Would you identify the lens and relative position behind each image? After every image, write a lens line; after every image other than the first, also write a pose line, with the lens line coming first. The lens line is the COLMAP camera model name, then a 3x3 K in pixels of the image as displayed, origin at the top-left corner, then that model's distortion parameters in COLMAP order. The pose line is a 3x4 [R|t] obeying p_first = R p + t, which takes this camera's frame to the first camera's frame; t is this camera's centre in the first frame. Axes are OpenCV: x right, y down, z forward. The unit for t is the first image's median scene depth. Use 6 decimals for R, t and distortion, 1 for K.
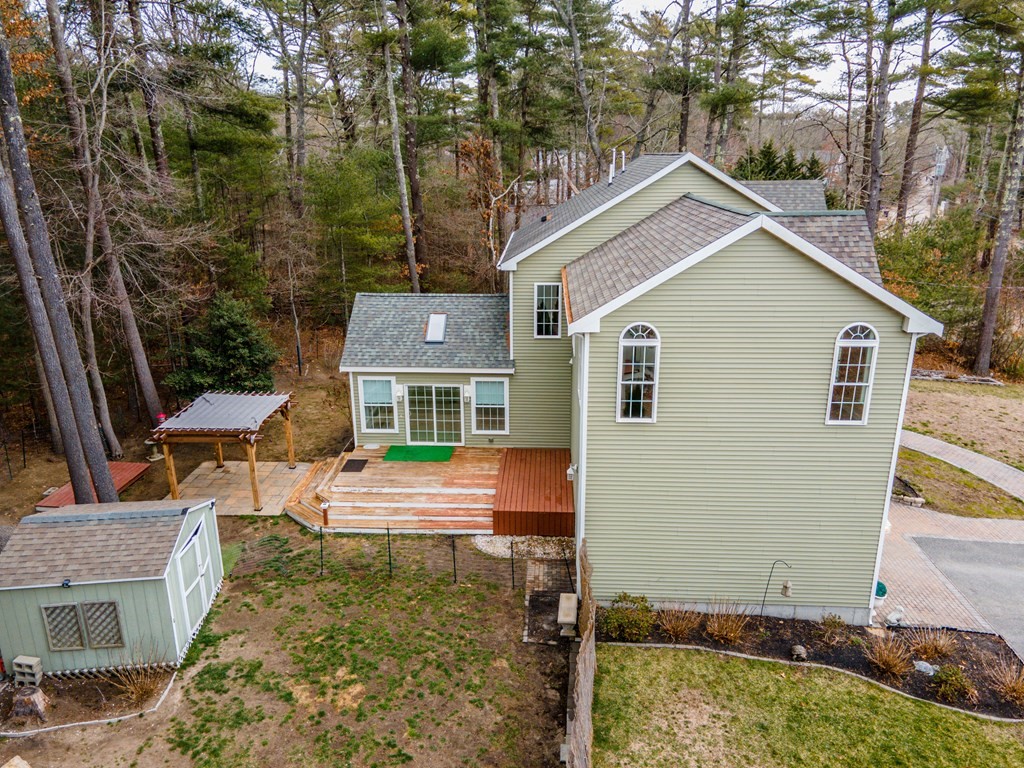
lens RADIAL K [[745.9, 0, 510.0], [0, 745.9, 397.2], [0, 0, 1]] dist [0.008244, 0.074335]
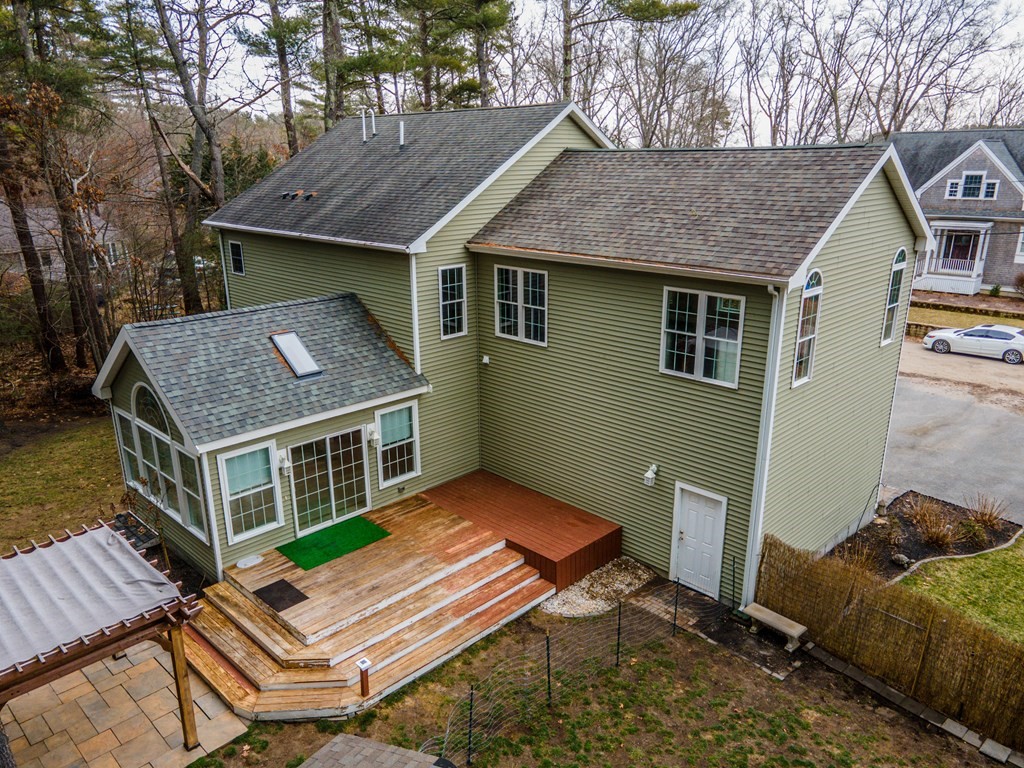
lens RADIAL K [[745.9, 0, 510.0], [0, 745.9, 397.2], [0, 0, 1]] dist [0.008244, 0.074335]
pose [[0.668318, -0.225687, 0.708814, -0.475144], [0.229495, 0.968940, 0.092127, -0.076854], [-0.707590, 0.101099, 0.699354, 0.423517]]
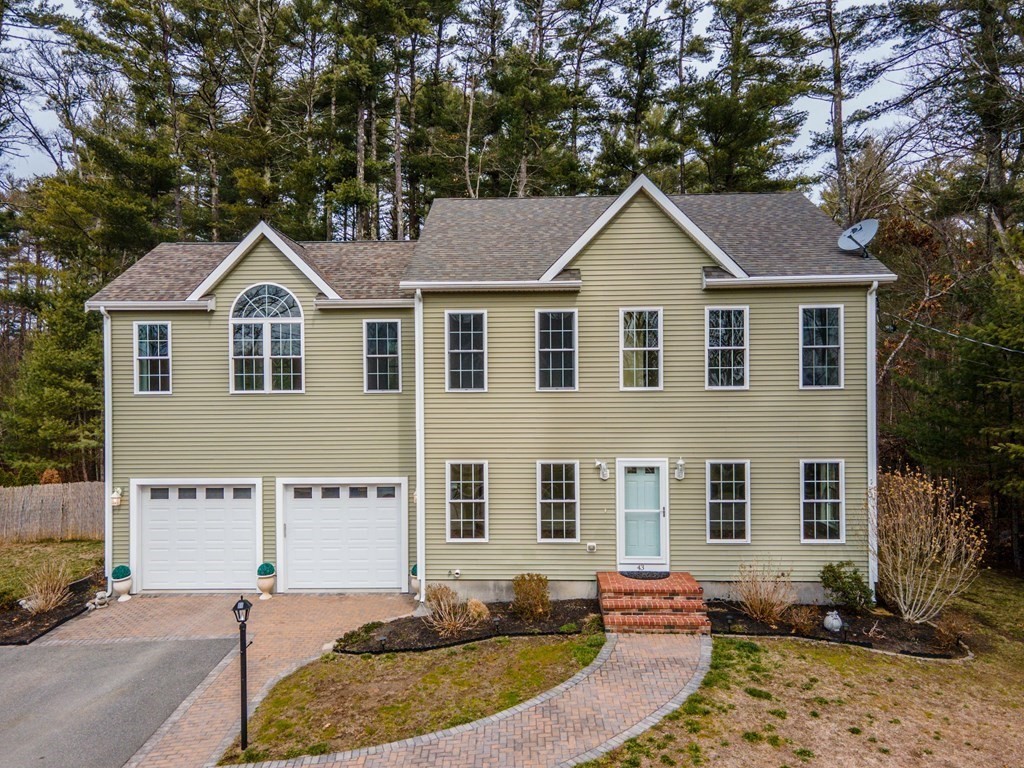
lens RADIAL K [[745.9, 0, 510.0], [0, 745.9, 397.2], [0, 0, 1]] dist [0.008244, 0.074335]
pose [[0.013698, 0.009945, -0.999857, 1.131098], [-0.299055, 0.954221, 0.005394, -0.102342], [0.954138, 0.298938, 0.016045, 1.054402]]
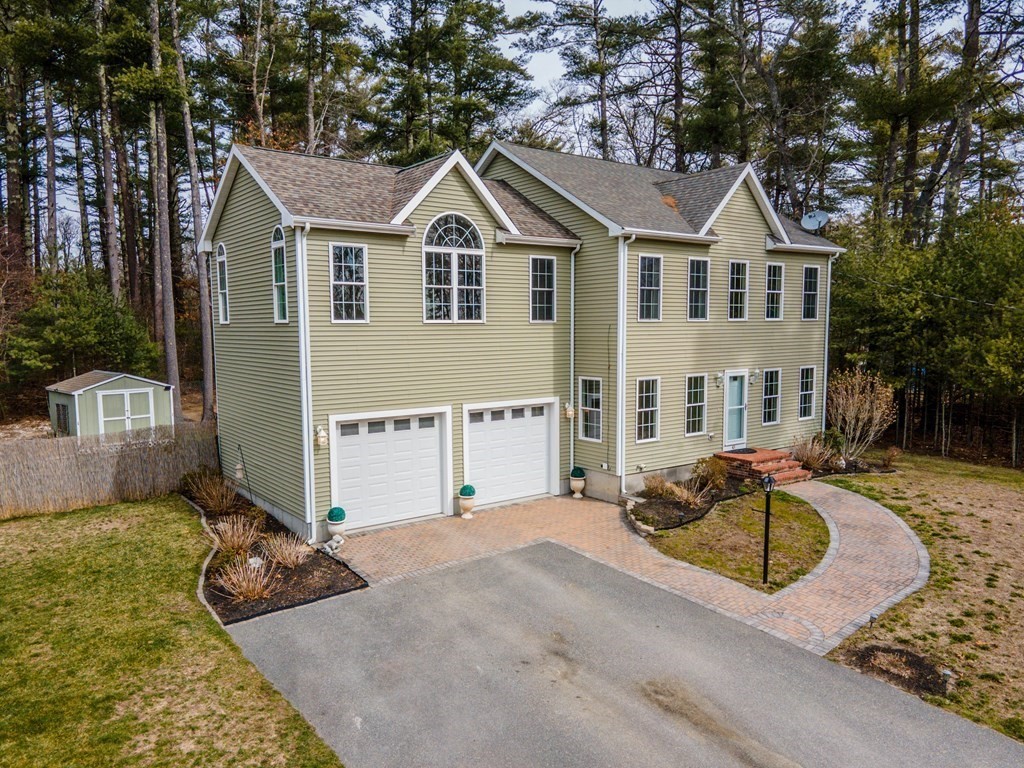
lens RADIAL K [[742.8, 0, 509.5], [0, 742.8, 401.3], [0, 0, 1]] dist [0.055321, 0.004377]
pose [[0.638879, 0.079752, -0.765162, 1.000690], [-0.232463, 0.968130, -0.093190, 0.112722], [0.733344, 0.237409, 0.637058, 0.388951]]
